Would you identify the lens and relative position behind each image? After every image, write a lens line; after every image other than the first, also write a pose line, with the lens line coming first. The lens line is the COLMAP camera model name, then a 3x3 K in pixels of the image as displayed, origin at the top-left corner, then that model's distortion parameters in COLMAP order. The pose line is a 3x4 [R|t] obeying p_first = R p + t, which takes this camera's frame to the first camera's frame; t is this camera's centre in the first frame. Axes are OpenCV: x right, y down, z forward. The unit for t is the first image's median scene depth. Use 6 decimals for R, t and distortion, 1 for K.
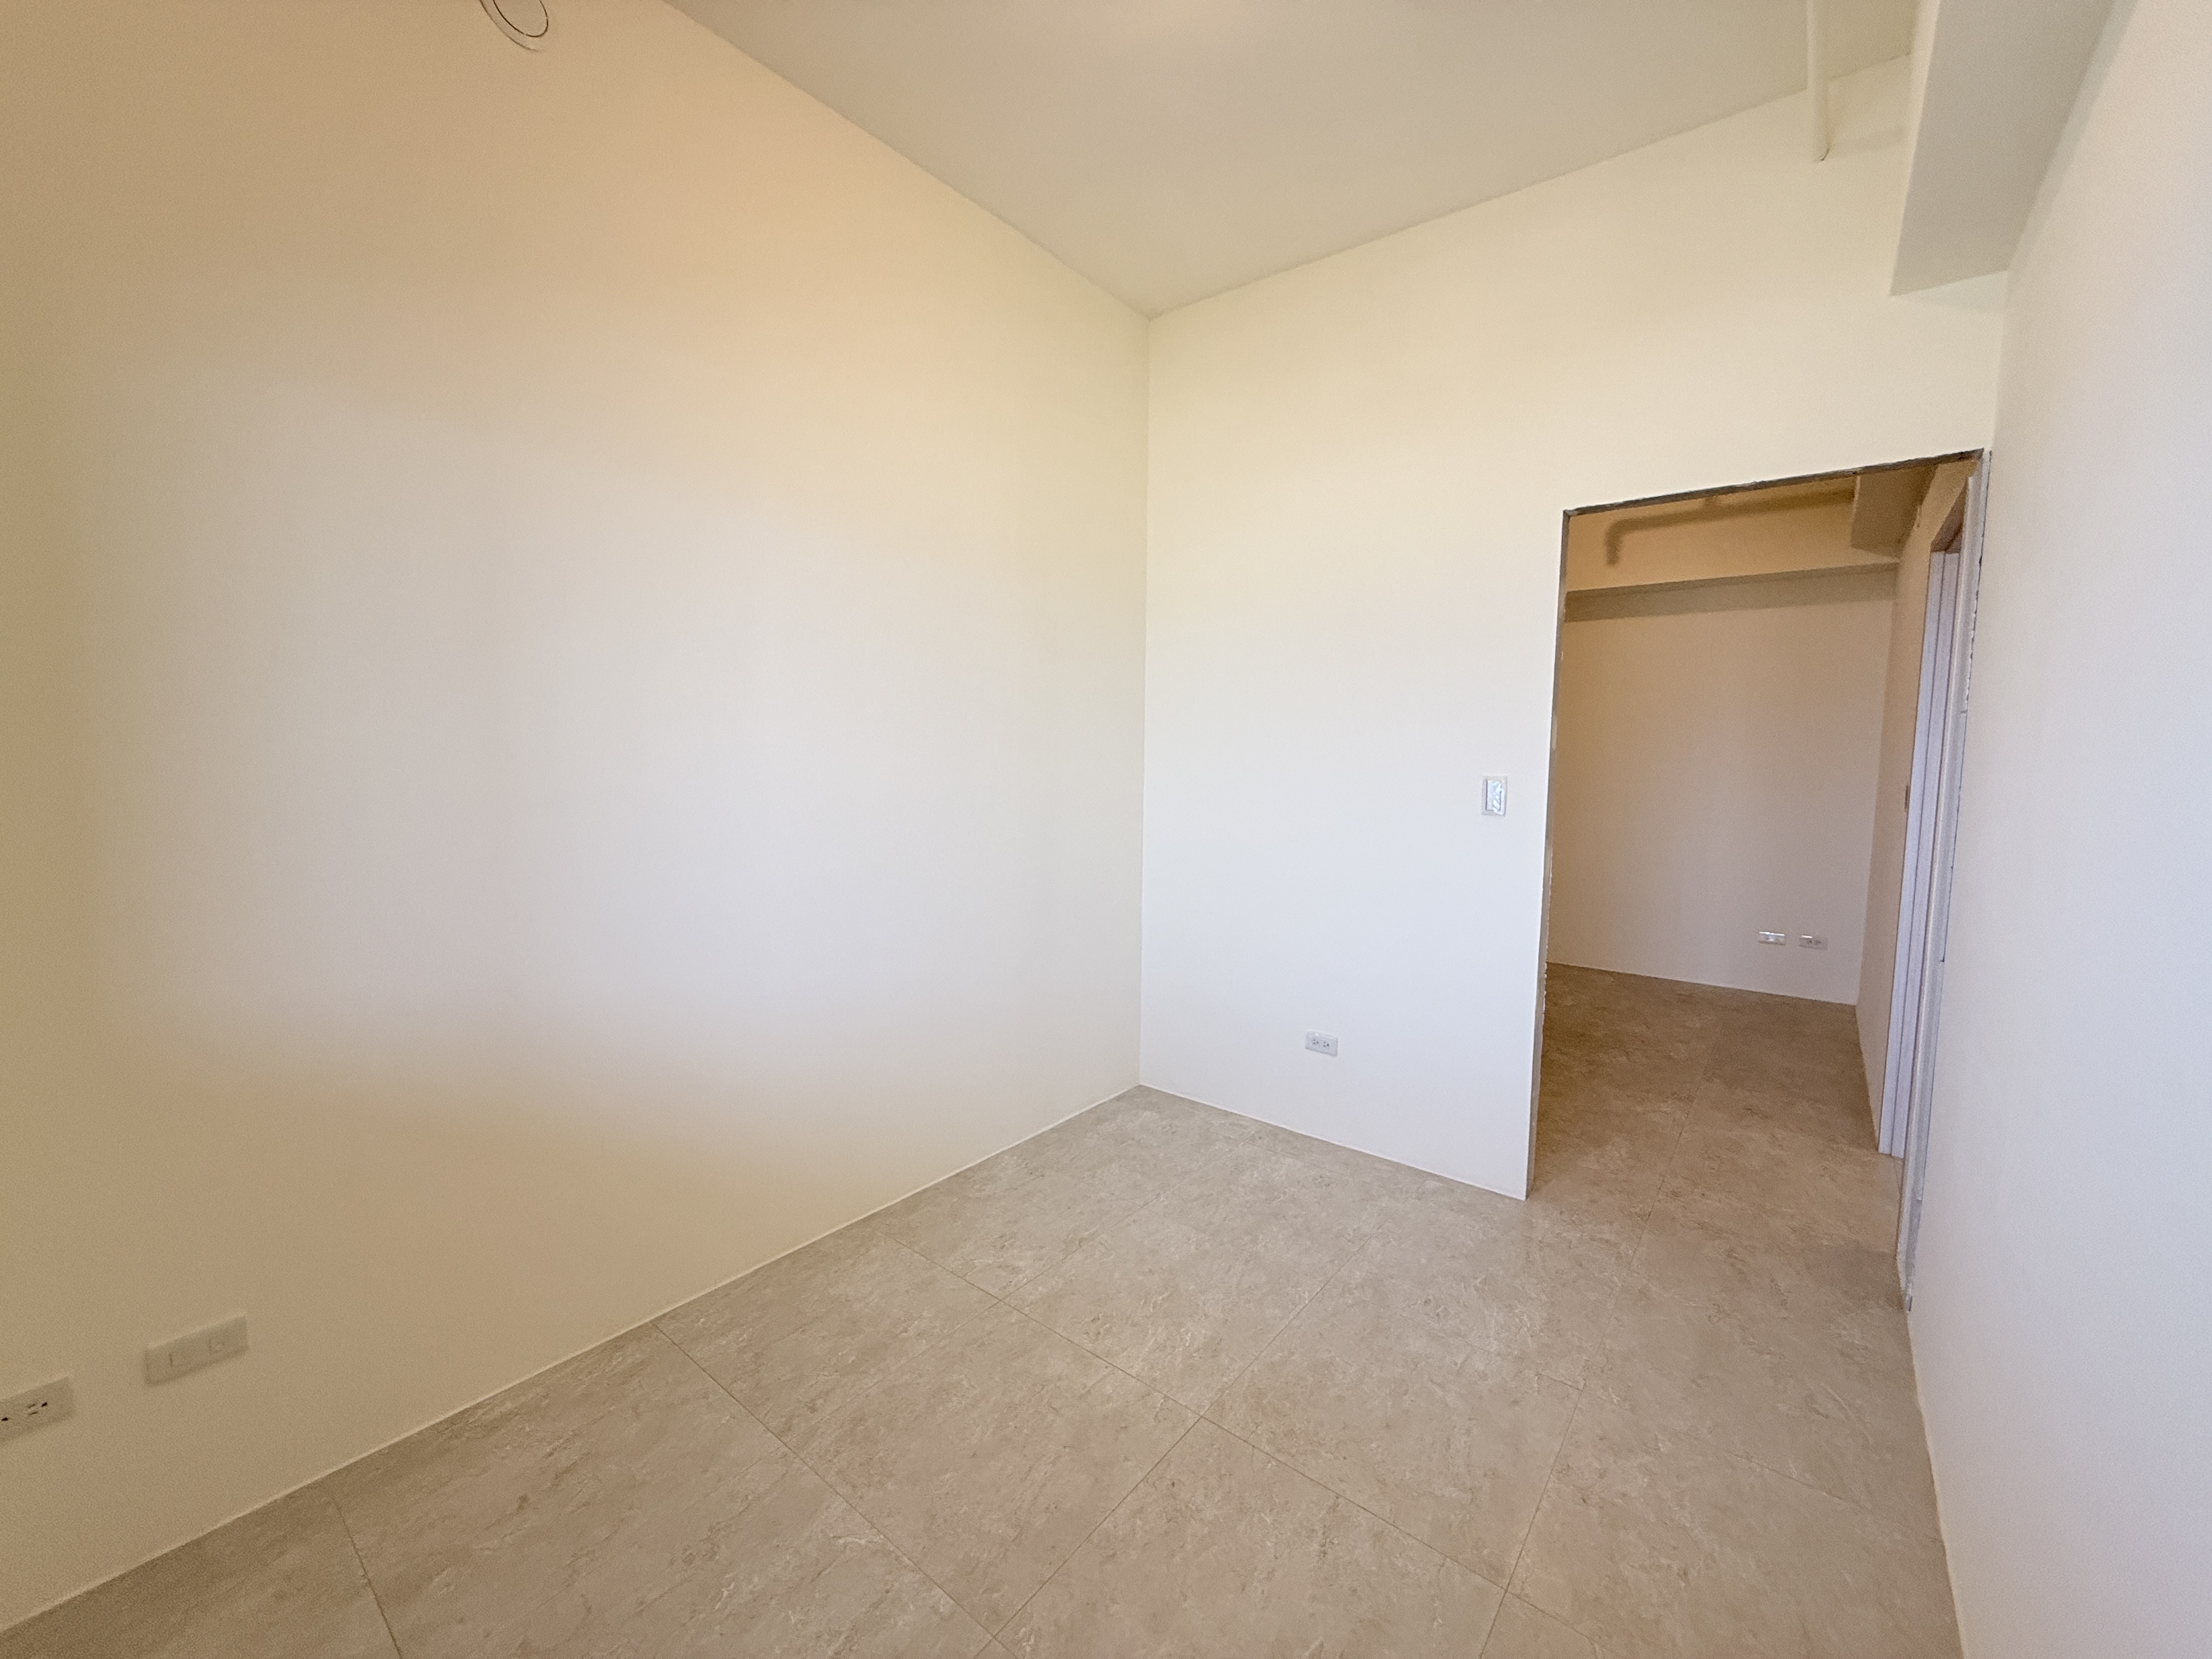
lens RADIAL K [[892.9, 0, 1103.9], [0, 892.9, 835.1], [0, 0, 1]] dist [0.000228, 0.000259]
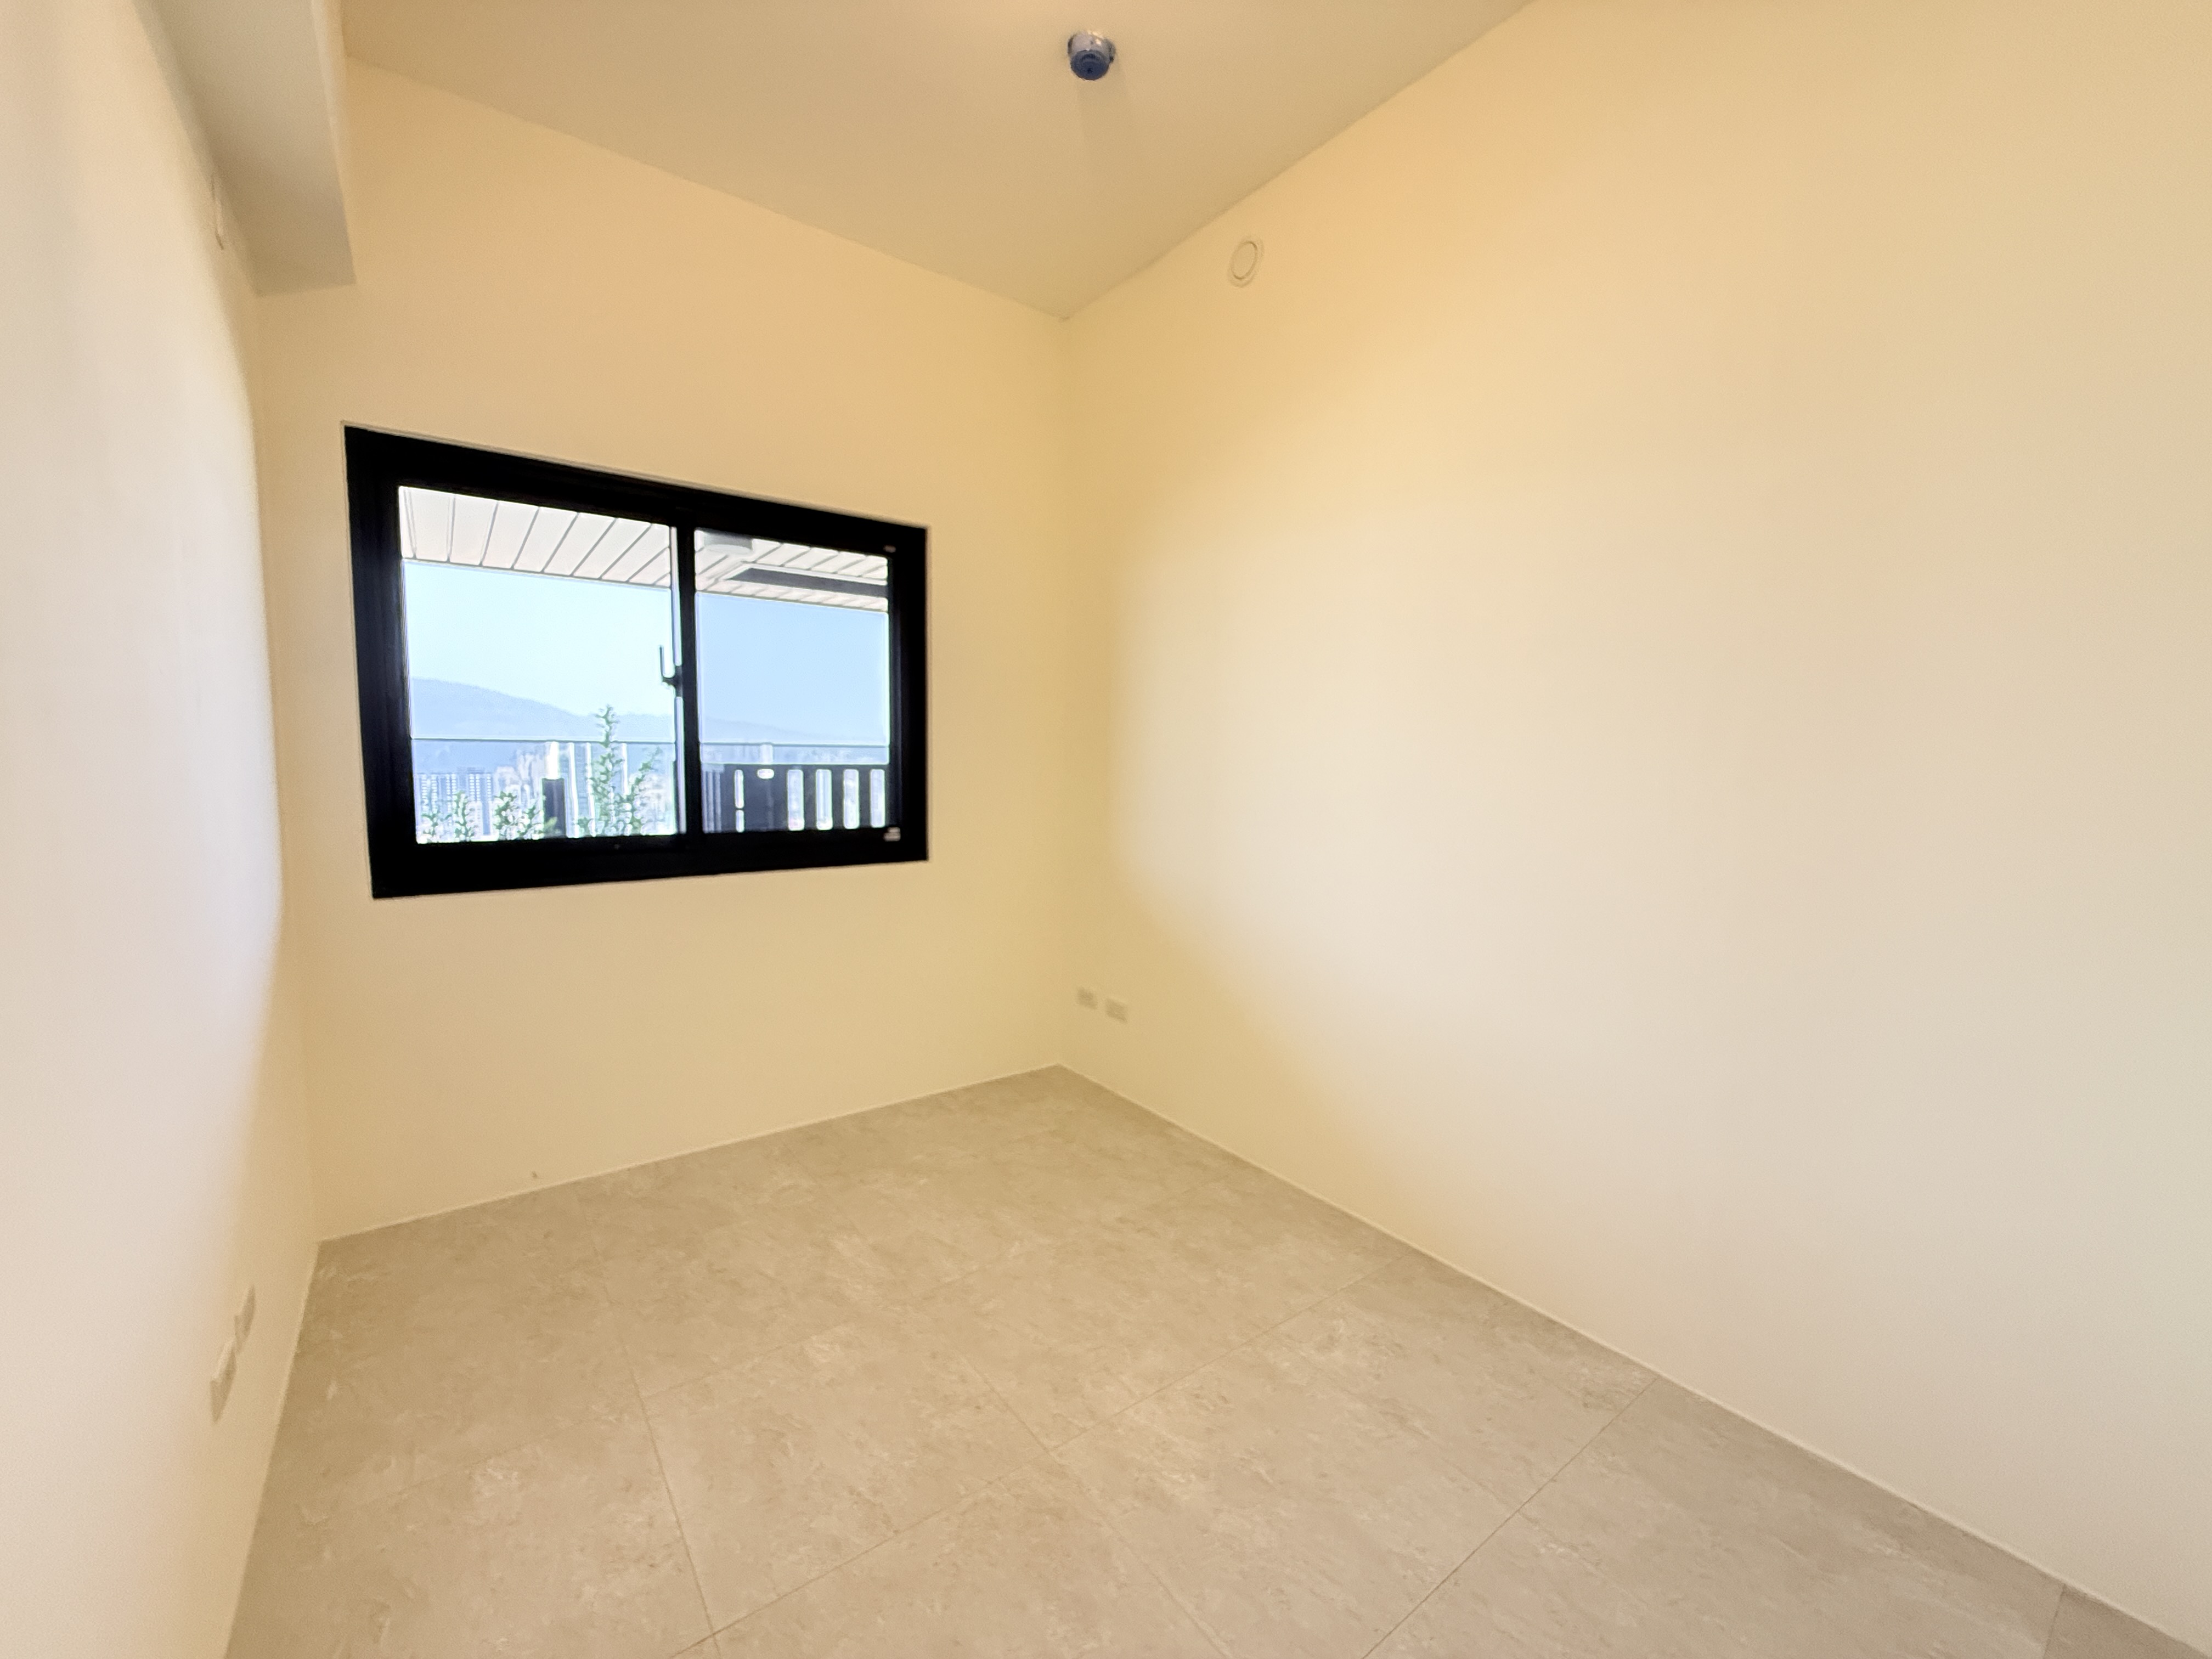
lens RADIAL K [[892.9, 0, 1112.3], [0, 892.9, 822.2], [0, 0, 1]] dist [0.000228, 0.000259]
pose [[-0.248379, 0.060609, -0.966765, 0.926356], [-0.107600, 0.990138, 0.089719, -0.078752], [0.962668, 0.126309, -0.239408, 1.182217]]
